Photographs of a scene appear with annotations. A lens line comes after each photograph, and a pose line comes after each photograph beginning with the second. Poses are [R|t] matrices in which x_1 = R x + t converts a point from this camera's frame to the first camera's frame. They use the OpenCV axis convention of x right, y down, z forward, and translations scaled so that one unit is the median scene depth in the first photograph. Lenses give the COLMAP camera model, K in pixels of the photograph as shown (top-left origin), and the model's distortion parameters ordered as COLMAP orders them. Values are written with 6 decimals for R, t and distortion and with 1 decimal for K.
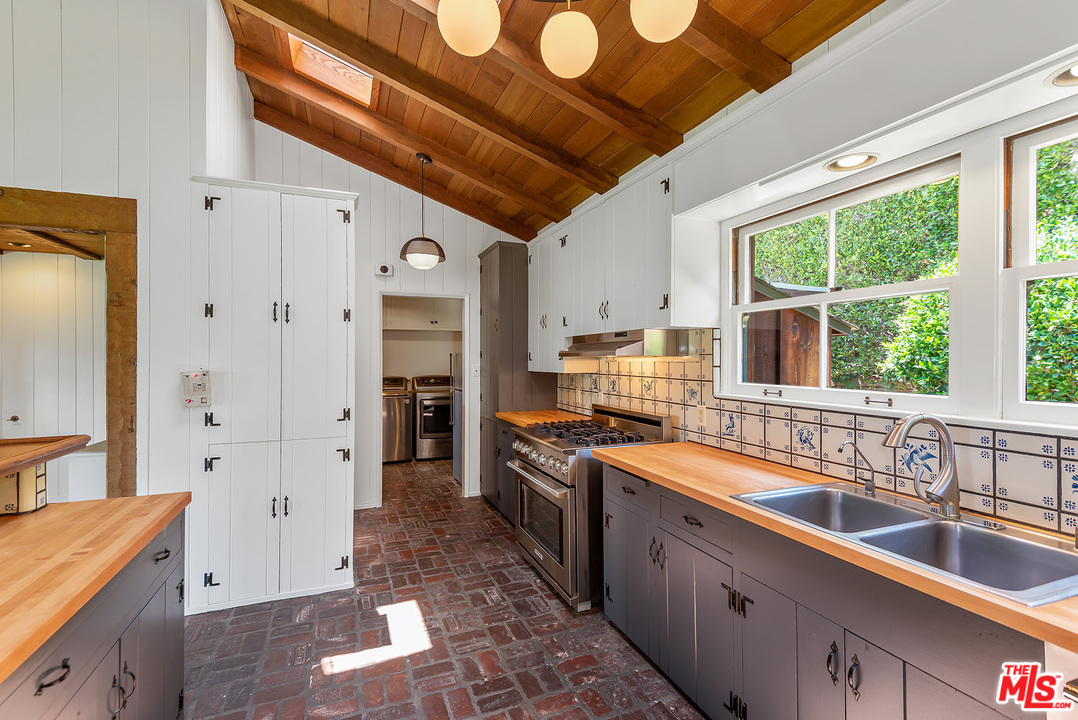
lens RADIAL K [[489.9, 0, 536.5], [0, 489.9, 355.5], [0, 0, 1]] dist [0.013149, -0.002343]
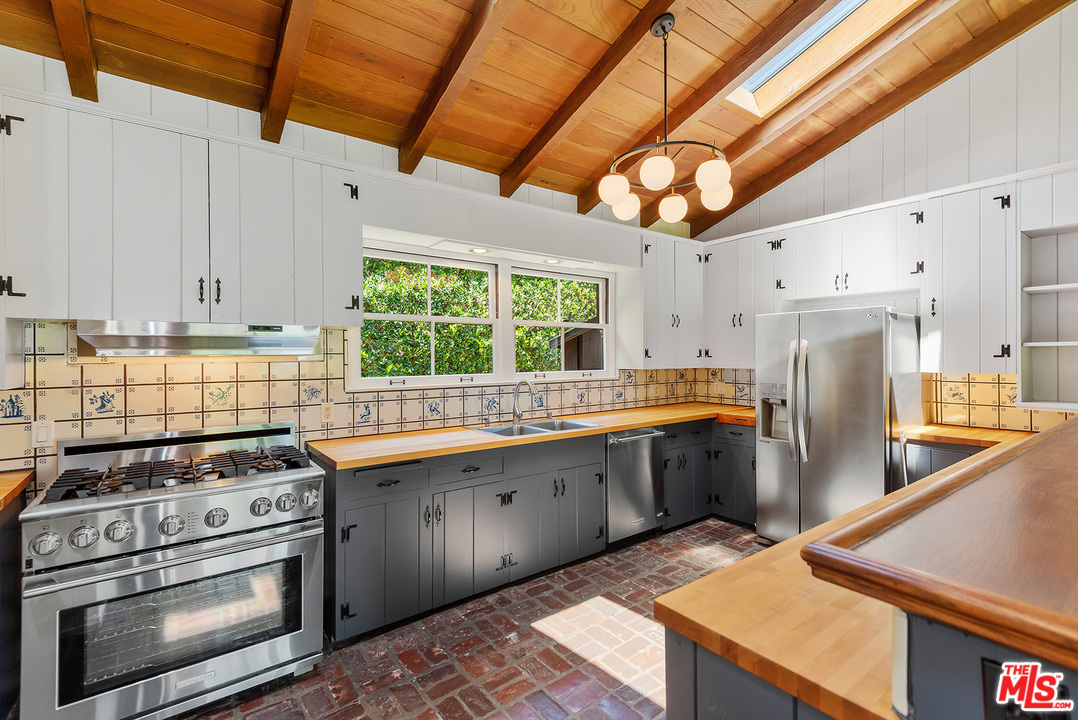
lens RADIAL K [[489.9, 0, 539.0], [0, 489.9, 358.4], [0, 0, 1]] dist [0.013149, -0.002343]
pose [[-0.261399, -0.003865, 0.965223, -0.813768], [0.004166, 0.999978, 0.005133, 0.004870], [-0.965222, 0.005363, -0.261377, 0.867259]]
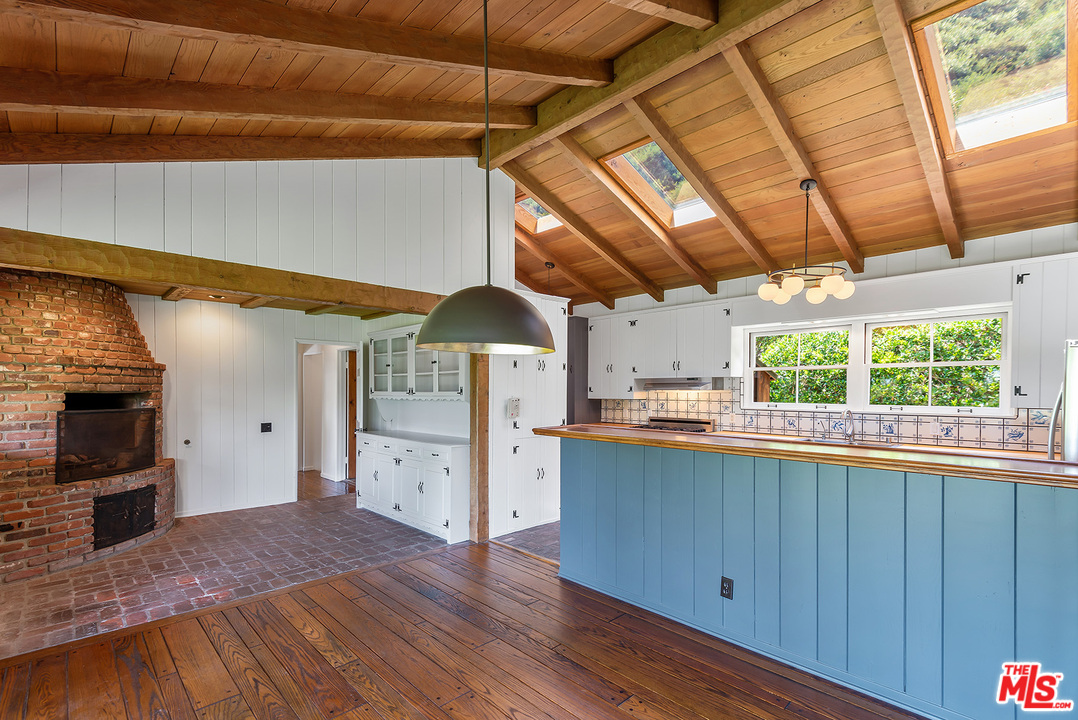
lens RADIAL K [[489.9, 0, 533.8], [0, 489.9, 389.7], [0, 0, 1]] dist [0.013149, -0.002343]
pose [[0.933784, 0.001829, 0.357832, -1.277197], [-0.004444, 0.999969, 0.006485, -0.010465], [-0.357809, -0.007646, 0.933764, -0.708620]]
